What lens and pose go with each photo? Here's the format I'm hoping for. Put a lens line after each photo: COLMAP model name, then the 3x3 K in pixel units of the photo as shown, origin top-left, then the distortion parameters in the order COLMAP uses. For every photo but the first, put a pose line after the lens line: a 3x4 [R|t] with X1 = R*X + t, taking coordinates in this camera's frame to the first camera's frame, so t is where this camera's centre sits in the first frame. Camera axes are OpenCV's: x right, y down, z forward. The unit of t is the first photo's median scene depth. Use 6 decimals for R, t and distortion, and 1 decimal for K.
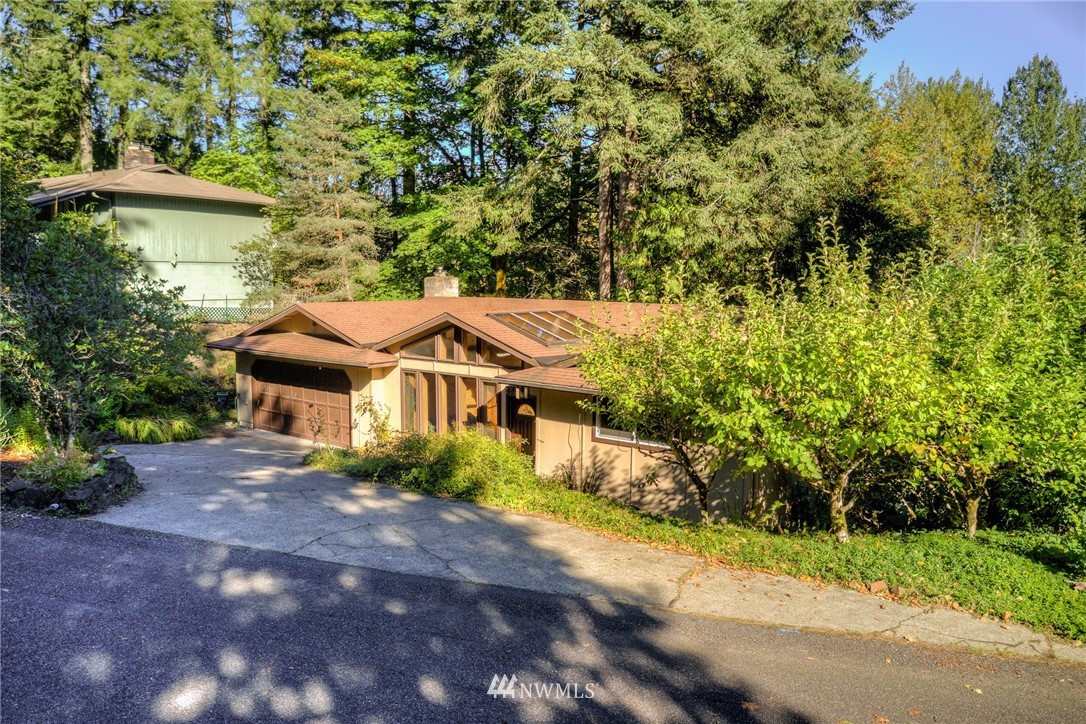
lens RADIAL K [[825.9, 0, 543.0], [0, 825.9, 362.0], [0, 0, 1]] dist [-0.067038, 0.000148]
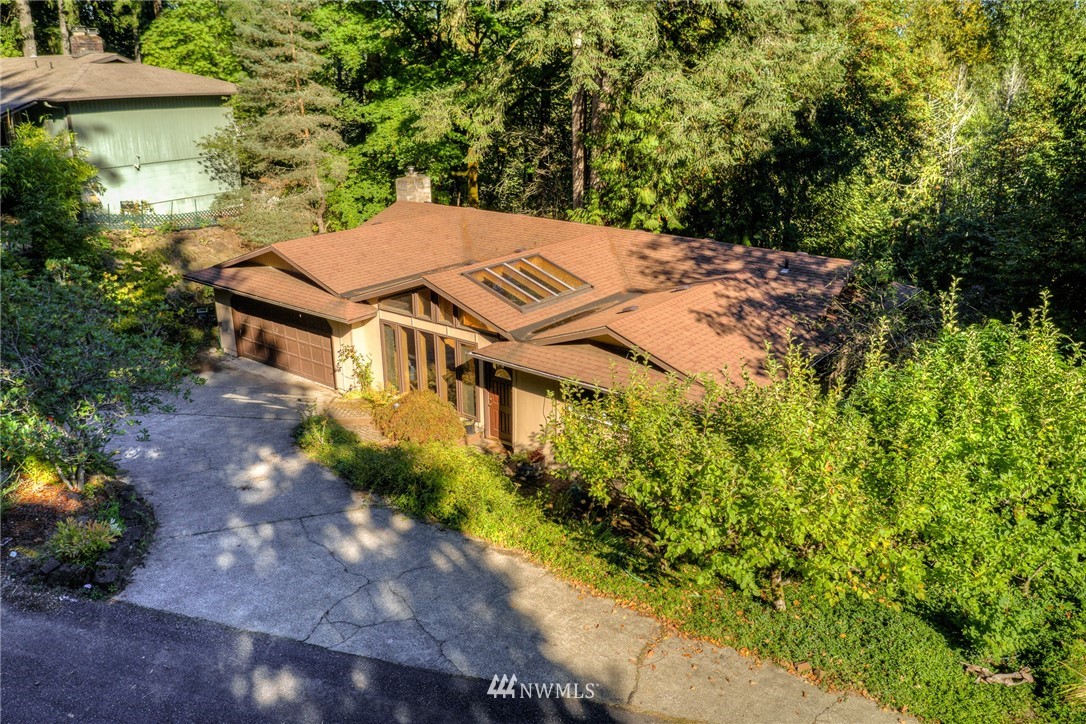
lens RADIAL K [[825.9, 0, 543.0], [0, 825.9, 362.0], [0, 0, 1]] dist [-0.067038, 0.000148]
pose [[0.999438, -0.019223, 0.027478, 0.001522], [0.012288, 0.972332, 0.233281, -0.149227], [-0.031202, -0.232812, 0.972021, -0.015518]]
